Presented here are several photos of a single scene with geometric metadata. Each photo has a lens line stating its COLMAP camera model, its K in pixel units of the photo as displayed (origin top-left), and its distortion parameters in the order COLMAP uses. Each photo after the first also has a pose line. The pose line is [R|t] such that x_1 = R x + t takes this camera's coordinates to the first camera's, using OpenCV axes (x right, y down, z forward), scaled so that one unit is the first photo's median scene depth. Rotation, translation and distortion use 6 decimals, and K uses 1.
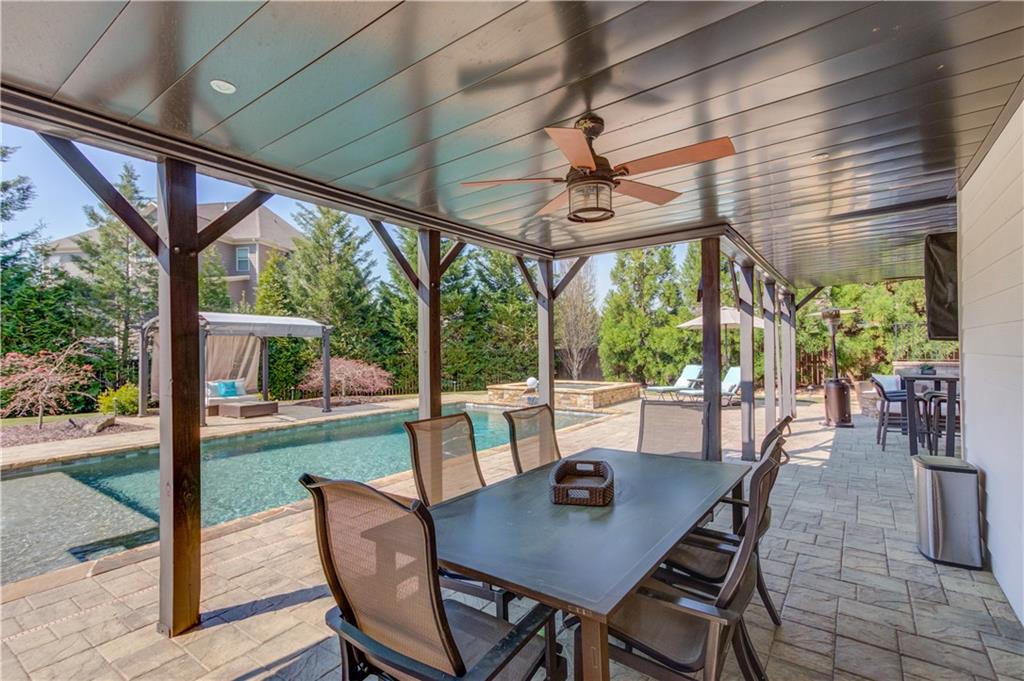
lens RADIAL K [[488.2, 0, 488.0], [0, 488.2, 348.7], [0, 0, 1]] dist [0.000310, 0.023711]
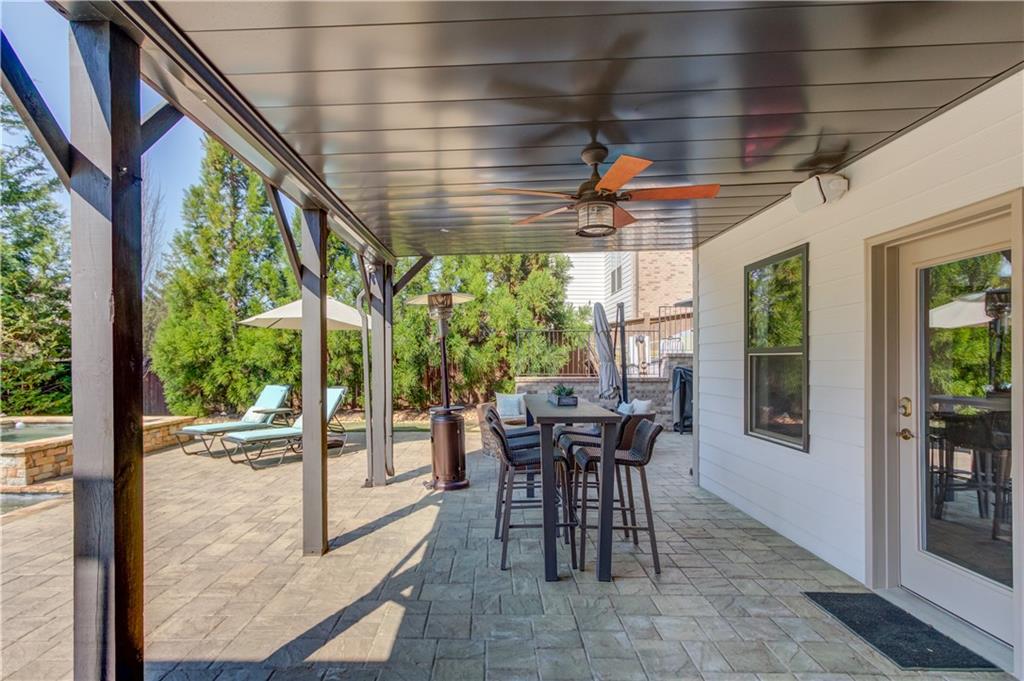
lens RADIAL K [[493.9, 0, 493.2], [0, 493.9, 370.2], [0, 0, 1]] dist [-0.001784, -0.000403]
pose [[0.797727, -0.004047, 0.603005, 0.269554], [-0.006078, 0.999873, 0.014751, 0.003142], [-0.602988, -0.015433, 0.797601, 0.334399]]
